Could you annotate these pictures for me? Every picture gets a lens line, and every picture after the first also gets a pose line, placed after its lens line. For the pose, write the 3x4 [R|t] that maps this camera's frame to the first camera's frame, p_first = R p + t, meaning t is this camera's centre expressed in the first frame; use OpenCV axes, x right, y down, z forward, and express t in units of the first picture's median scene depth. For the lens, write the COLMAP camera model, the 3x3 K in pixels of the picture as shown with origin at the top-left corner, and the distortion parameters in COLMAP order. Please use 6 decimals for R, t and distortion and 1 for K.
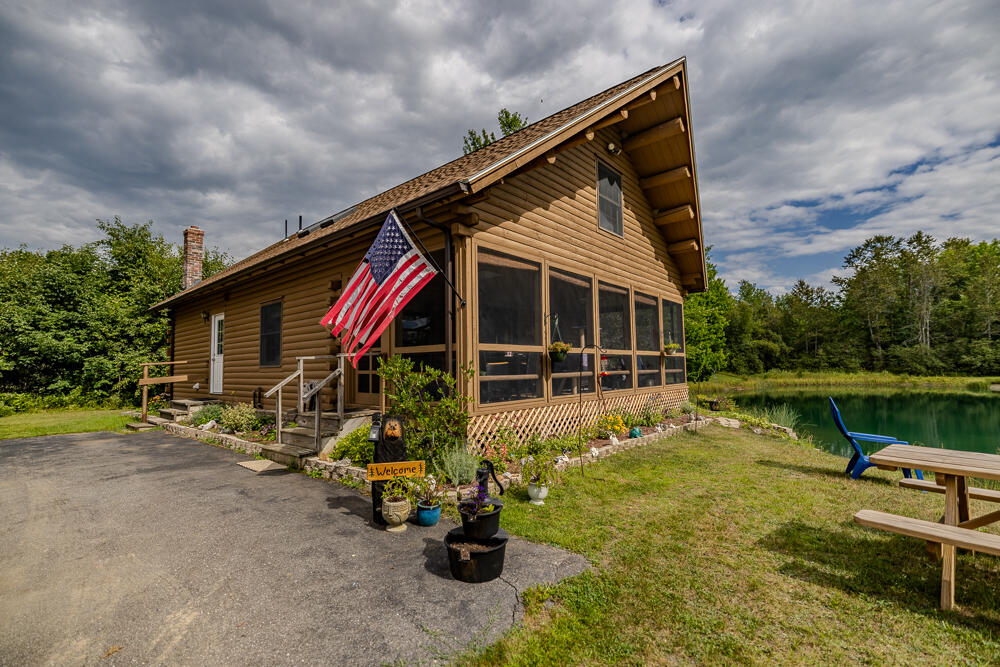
lens RADIAL K [[451.0, 0, 500.0], [0, 451.0, 333.5], [0, 0, 1]] dist [0.001595, 0.000226]
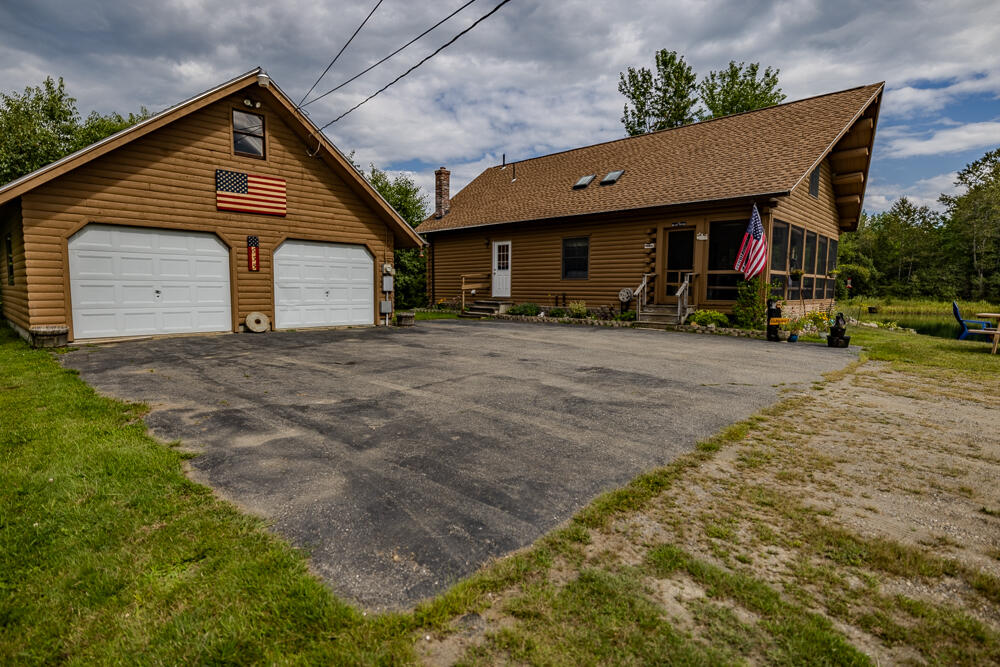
lens RADIAL K [[506.9, 0, 524.4], [0, 506.9, 327.4], [0, 0, 1]] dist [0.065760, -0.031850]
pose [[0.999490, 0.029241, -0.012828, -0.074906], [-0.026916, 0.987675, 0.154189, -0.003273], [0.017178, -0.153765, 0.987958, -0.087314]]
